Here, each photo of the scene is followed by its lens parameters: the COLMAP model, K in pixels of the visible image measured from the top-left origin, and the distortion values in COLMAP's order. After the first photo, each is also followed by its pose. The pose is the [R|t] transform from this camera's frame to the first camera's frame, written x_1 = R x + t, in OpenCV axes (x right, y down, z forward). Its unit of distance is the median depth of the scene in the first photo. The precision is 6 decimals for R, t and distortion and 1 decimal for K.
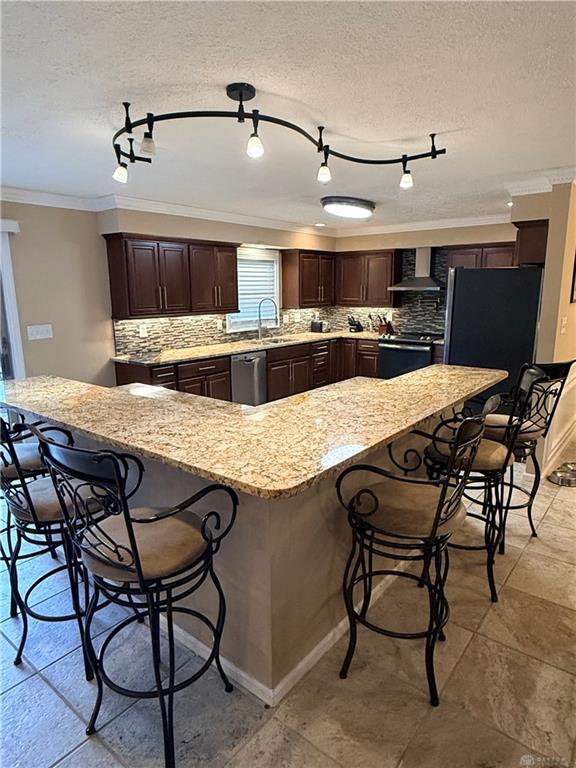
lens RADIAL K [[472.9, 0, 290.0], [0, 472.9, 384.0], [0, 0, 1]] dist [-0.001702, -0.000217]
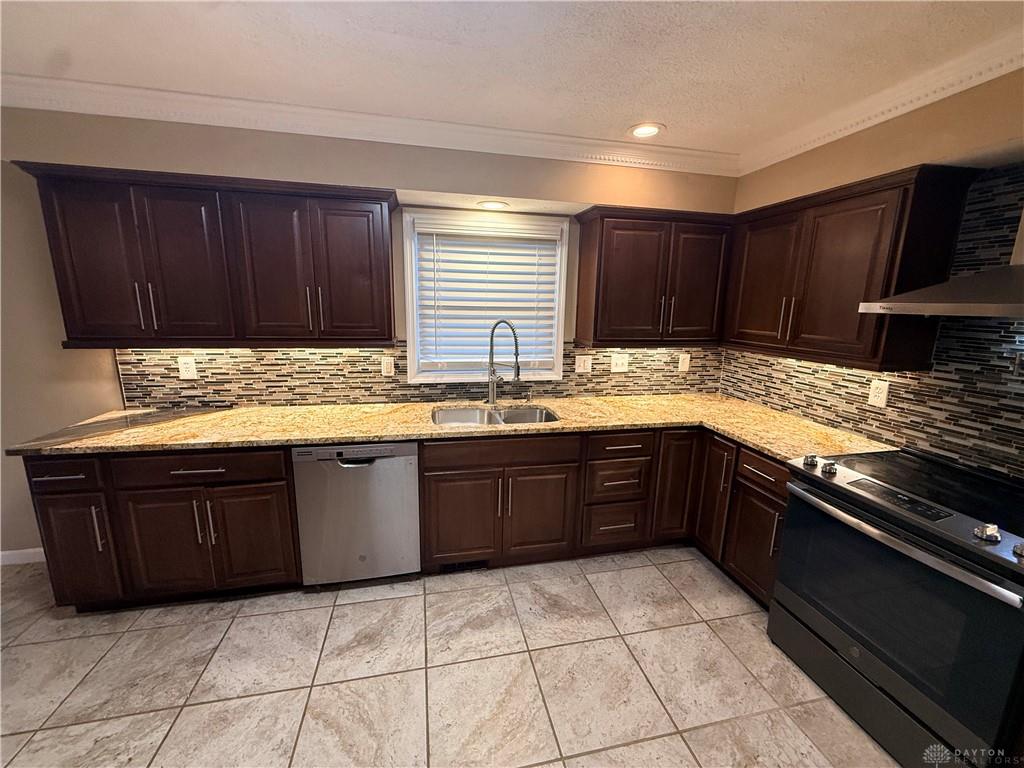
lens RADIAL K [[421.0, 0, 507.2], [0, 421.0, 381.5], [0, 0, 1]] dist [0.000083, -0.000104]
pose [[0.762270, 0.141556, -0.631590, 0.230834], [-0.152722, 0.987575, 0.037020, -0.142506], [0.628983, 0.068238, 0.774418, 0.715403]]
